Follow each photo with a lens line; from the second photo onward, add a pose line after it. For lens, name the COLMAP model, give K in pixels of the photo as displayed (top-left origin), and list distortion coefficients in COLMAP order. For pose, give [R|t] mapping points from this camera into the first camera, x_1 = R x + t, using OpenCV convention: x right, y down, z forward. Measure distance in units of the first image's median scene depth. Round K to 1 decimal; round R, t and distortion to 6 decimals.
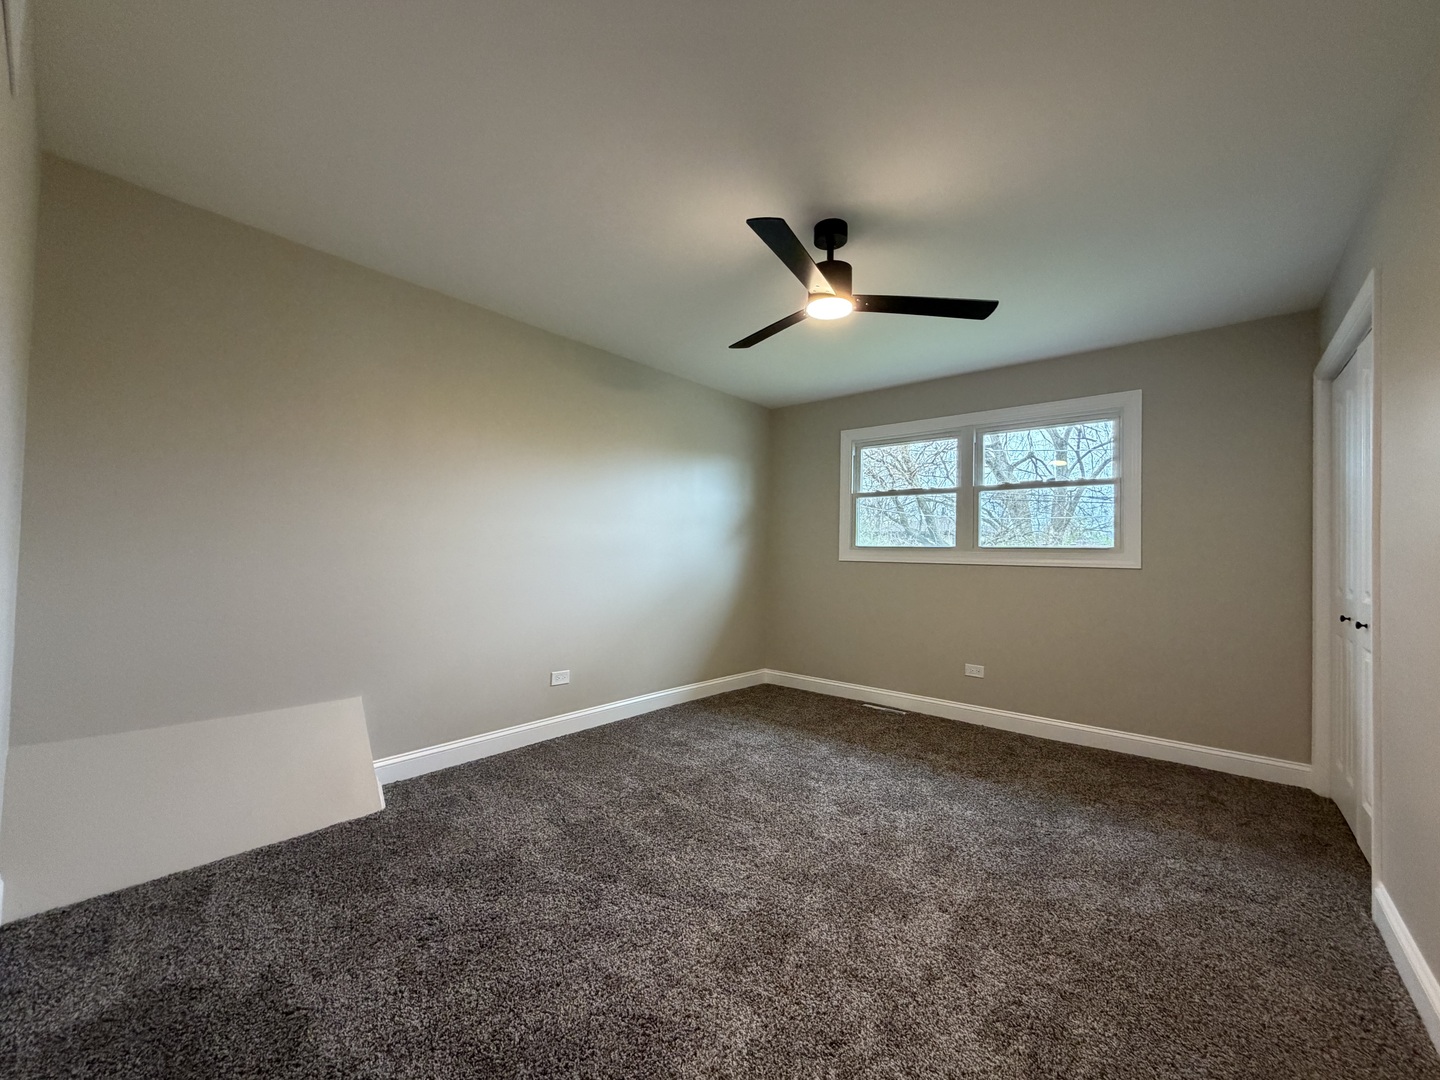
lens RADIAL K [[569.1, 0, 720.0], [0, 569.1, 540.0], [0, 0, 1]] dist [-0.001123, -0.000090]
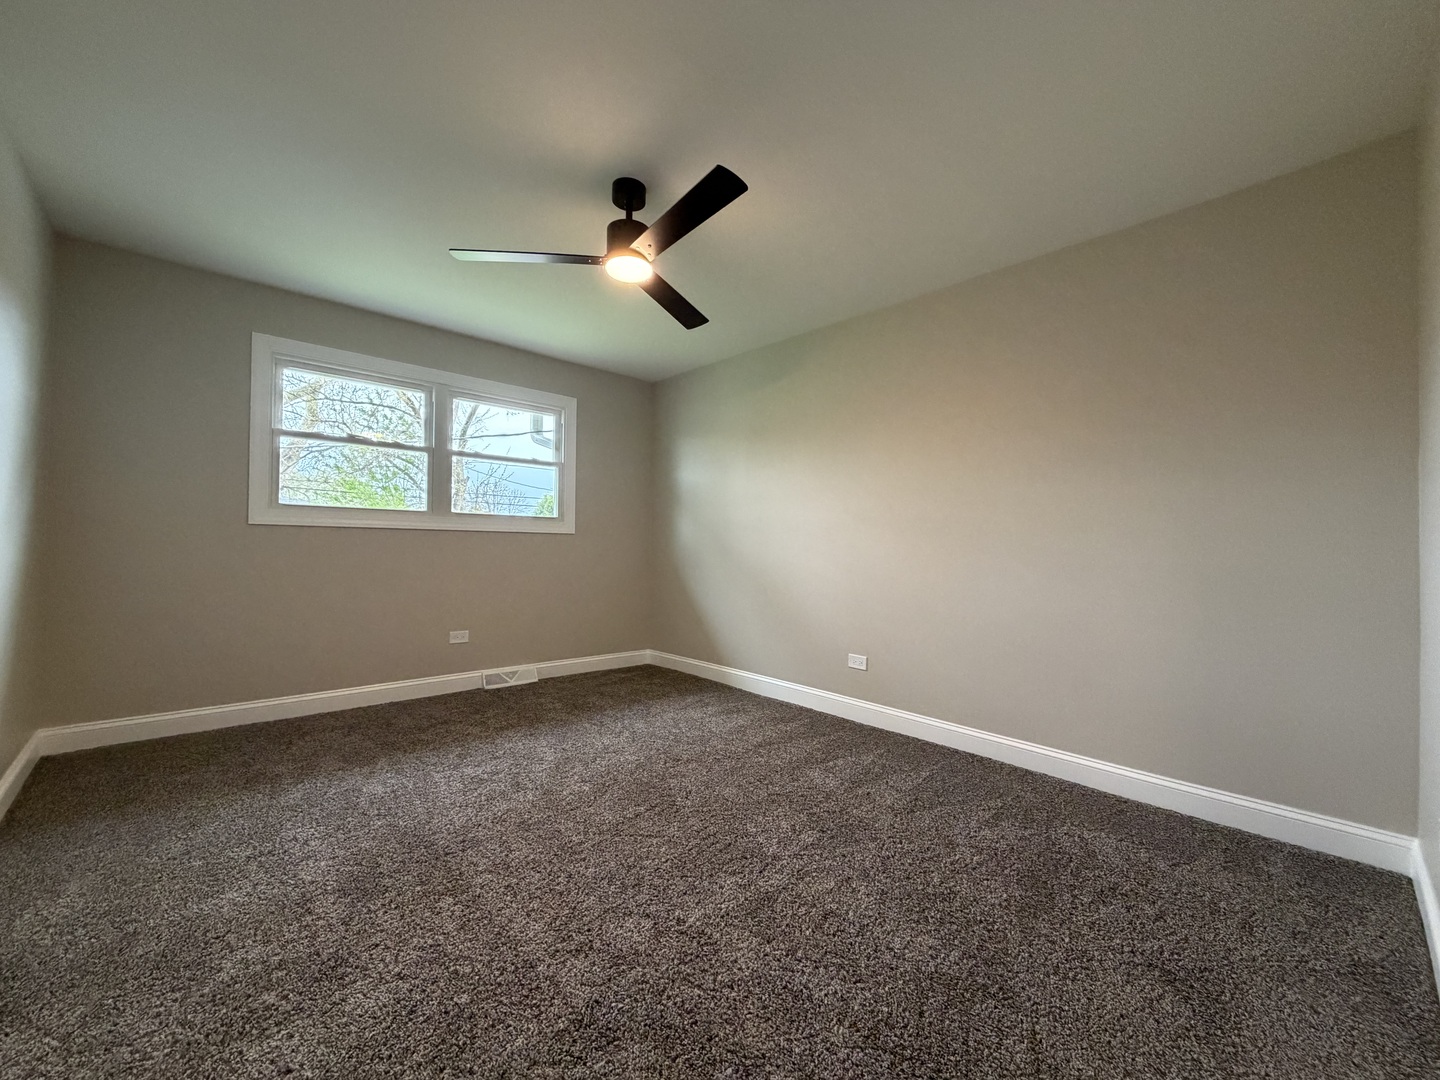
lens RADIAL K [[582.6, 0, 714.5], [0, 582.6, 522.6], [0, 0, 1]] dist [0.000377, 0.000194]
pose [[0.117326, 0.004417, 0.993084, -0.508387], [-0.058558, 0.998281, 0.002478, 0.001401], [-0.991365, -0.058444, 0.117383, 0.449438]]
